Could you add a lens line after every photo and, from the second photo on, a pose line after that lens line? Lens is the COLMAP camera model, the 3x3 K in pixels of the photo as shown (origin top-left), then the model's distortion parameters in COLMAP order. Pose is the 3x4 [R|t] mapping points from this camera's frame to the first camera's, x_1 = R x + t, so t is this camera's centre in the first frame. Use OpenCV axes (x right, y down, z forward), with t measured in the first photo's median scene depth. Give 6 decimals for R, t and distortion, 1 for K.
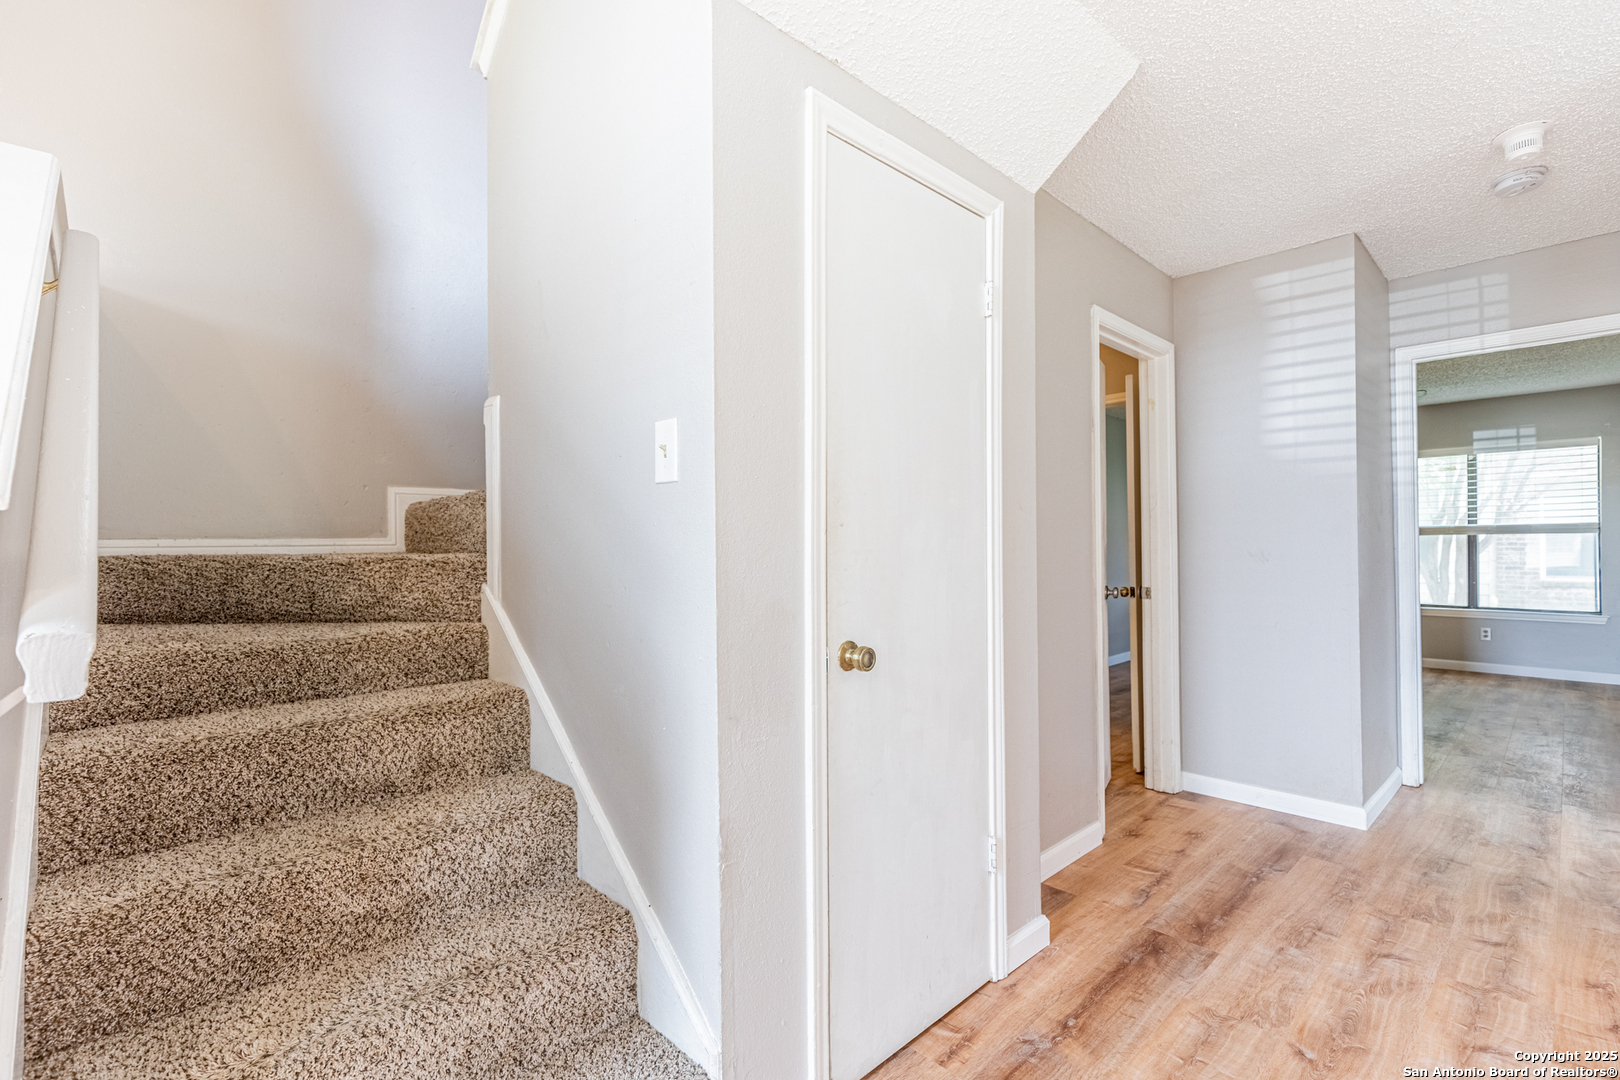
lens RADIAL K [[727.8, 0, 822.7], [0, 727.8, 532.6], [0, 0, 1]] dist [0.012963, -0.003119]
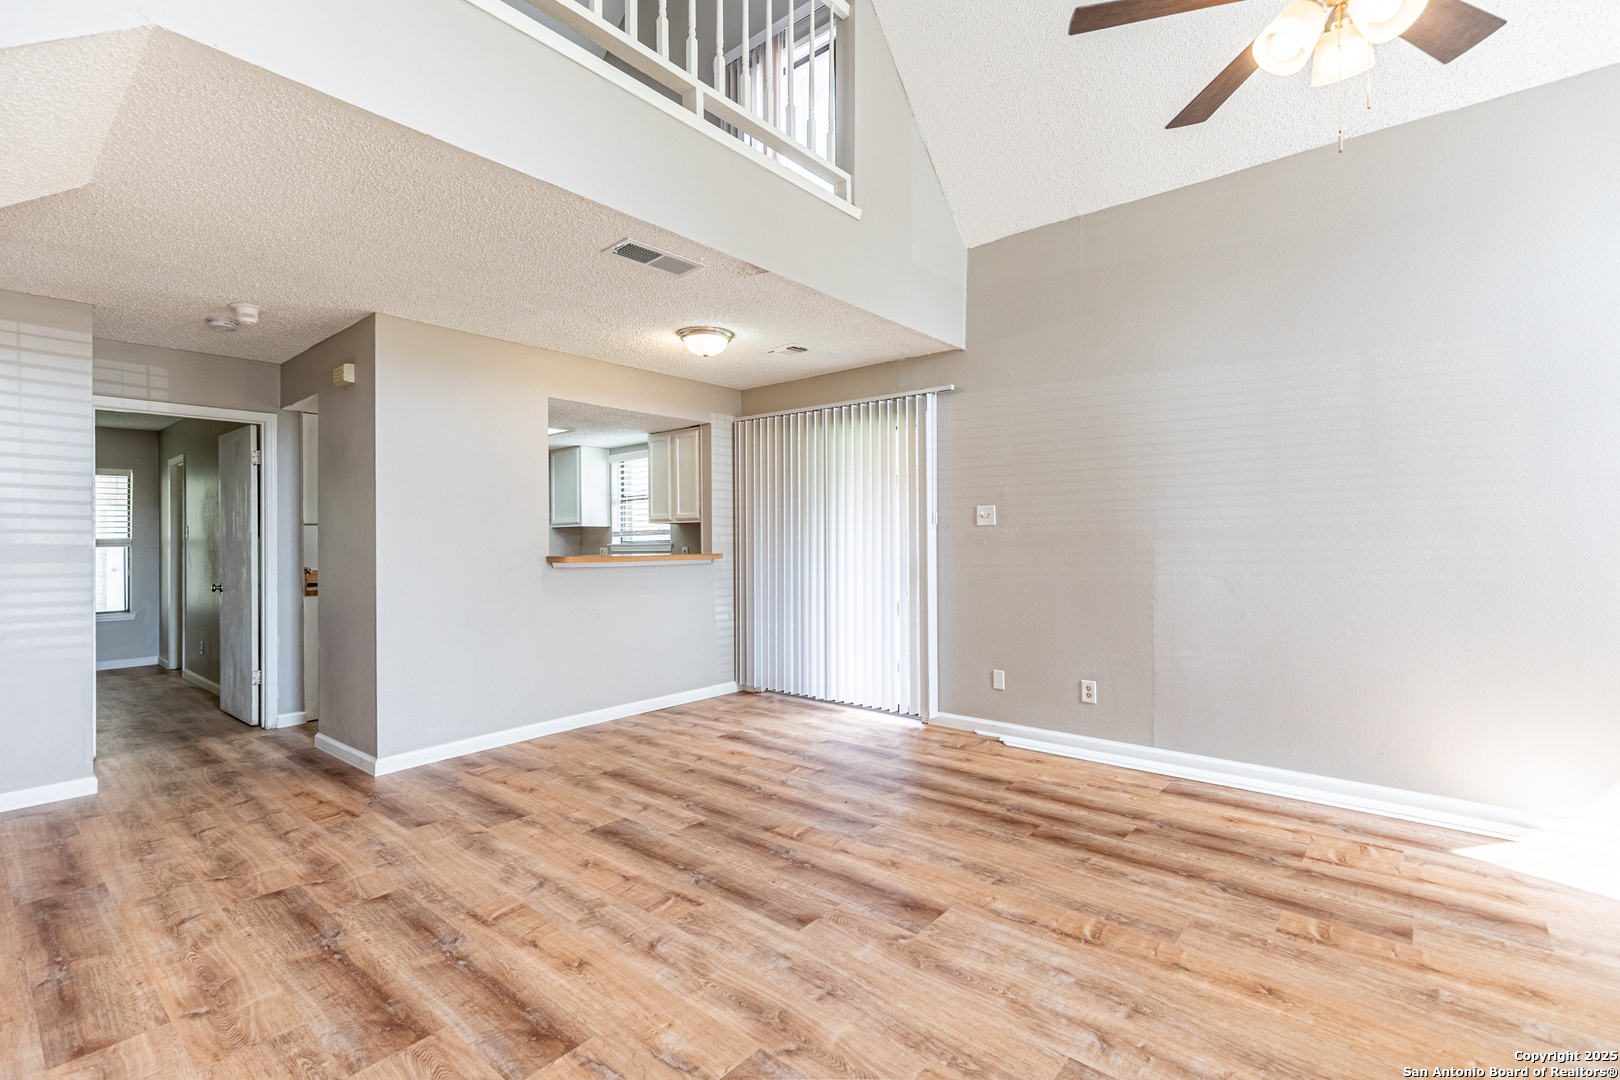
lens RADIAL K [[727.8, 0, 817.6], [0, 727.8, 541.3], [0, 0, 1]] dist [0.012963, -0.003119]
pose [[-0.100545, 0.006007, 0.994914, -0.897896], [-0.005672, 0.999962, -0.006611, -0.022127], [-0.994916, -0.006308, -0.100508, -0.114171]]
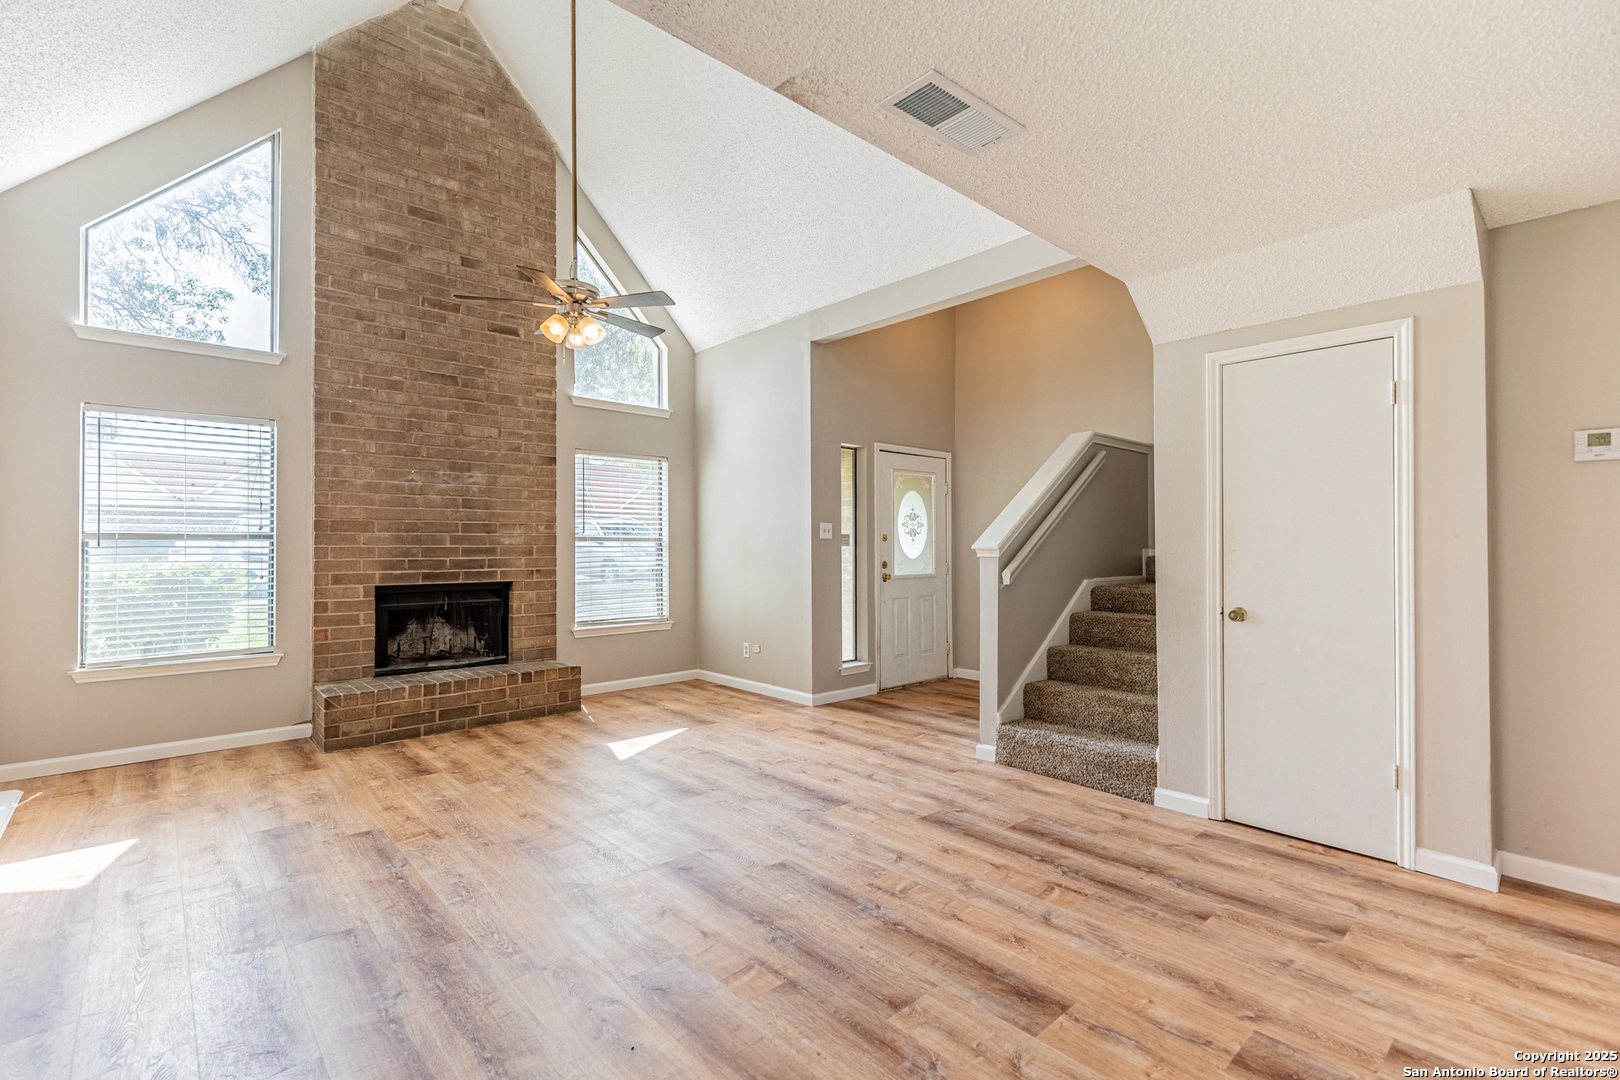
lens RADIAL K [[727.8, 0, 815.6], [0, 727.8, 539.8], [0, 0, 1]] dist [0.012963, -0.003119]
pose [[-0.030908, 0.000984, -0.999522, 1.660098], [0.017769, 0.999842, 0.000435, -0.048824], [0.999364, -0.017747, -0.030920, -0.091508]]
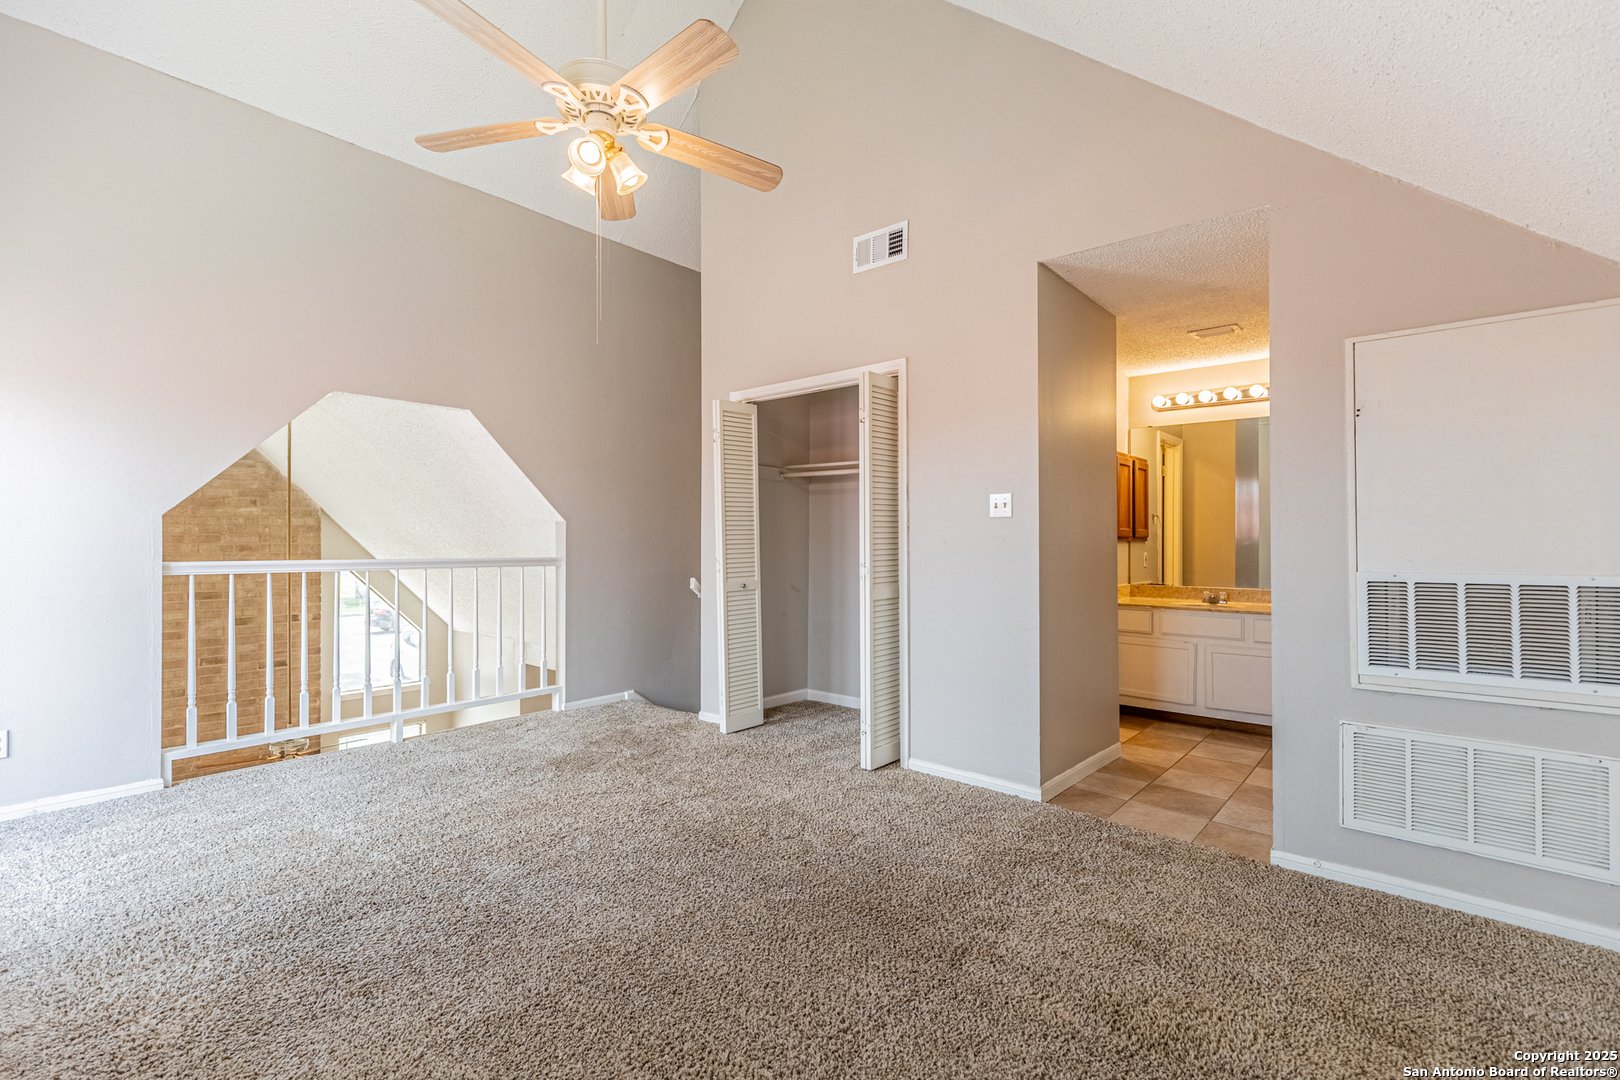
lens RADIAL K [[727.8, 0, 802.2], [0, 727.8, 539.1], [0, 0, 1]] dist [0.012963, -0.003119]
pose [[0.098125, 0.004970, -0.995162, 2.749219], [0.014856, 0.999869, 0.006458, -1.450294], [0.995063, -0.015418, 0.098039, 0.888373]]
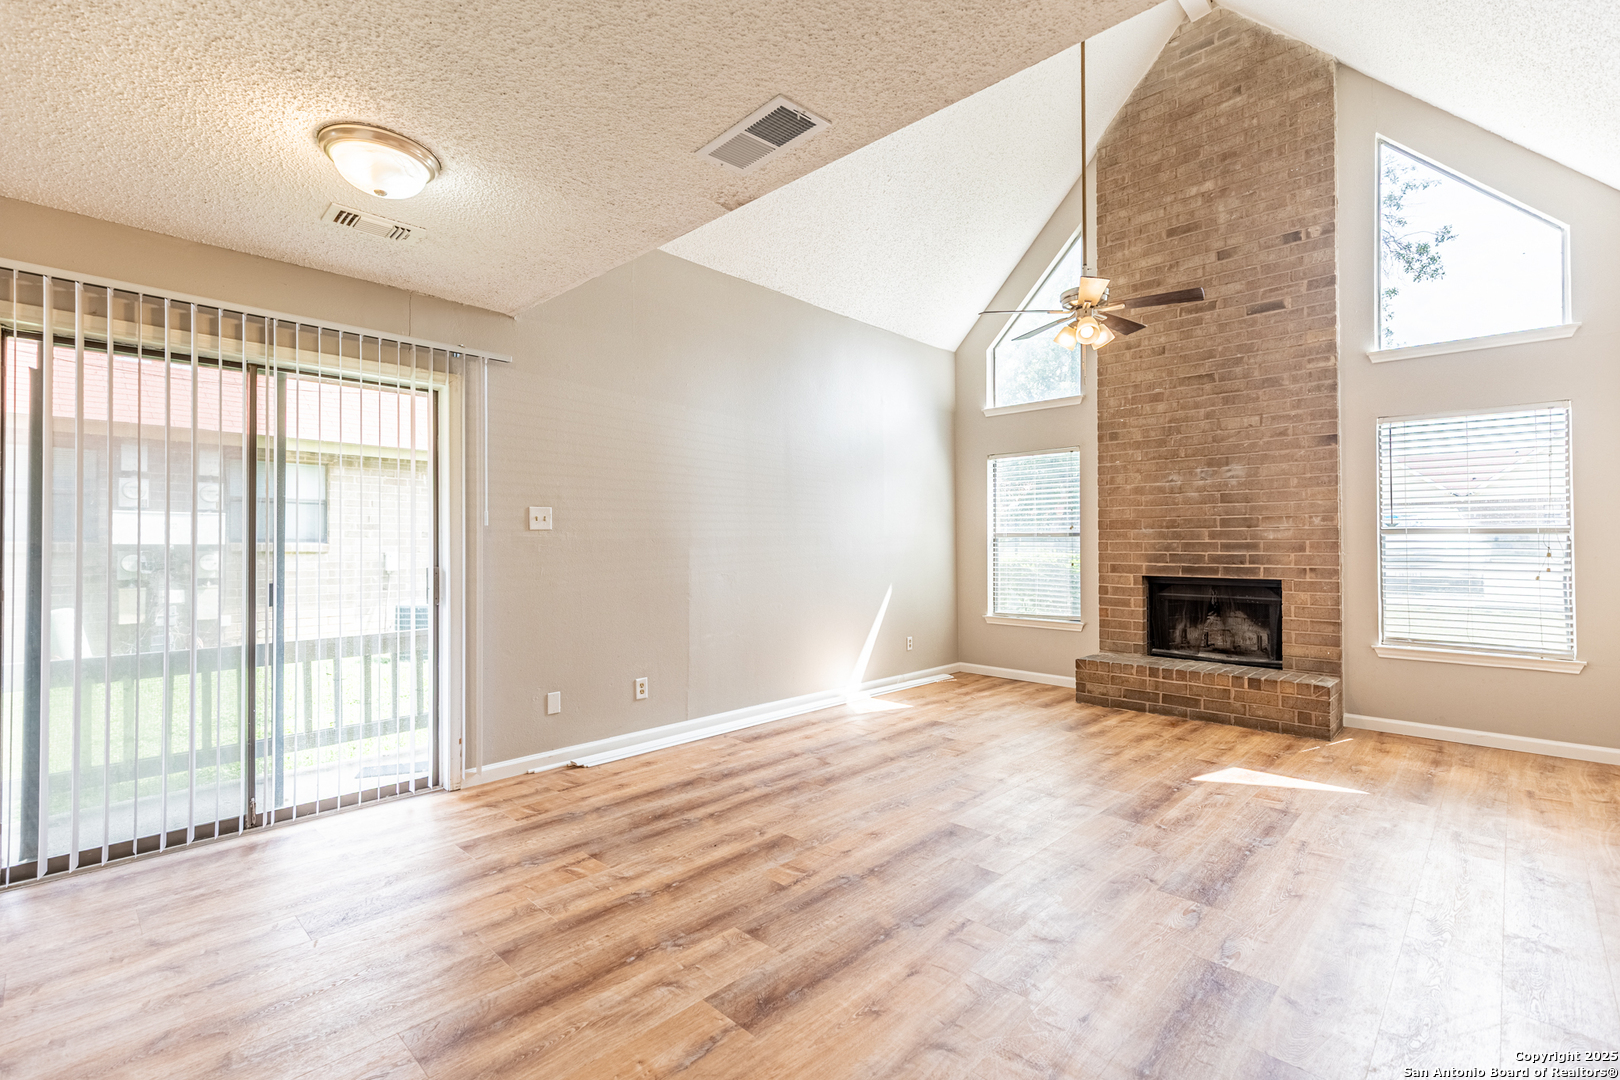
lens RADIAL K [[727.8, 0, 814.8], [0, 727.8, 539.3], [0, 0, 1]] dist [0.012963, -0.003119]
pose [[-0.999228, 0.009587, -0.038104, 0.623746], [0.010380, 0.999733, -0.020658, -0.014574], [0.037896, -0.021038, -0.999060, 1.132541]]
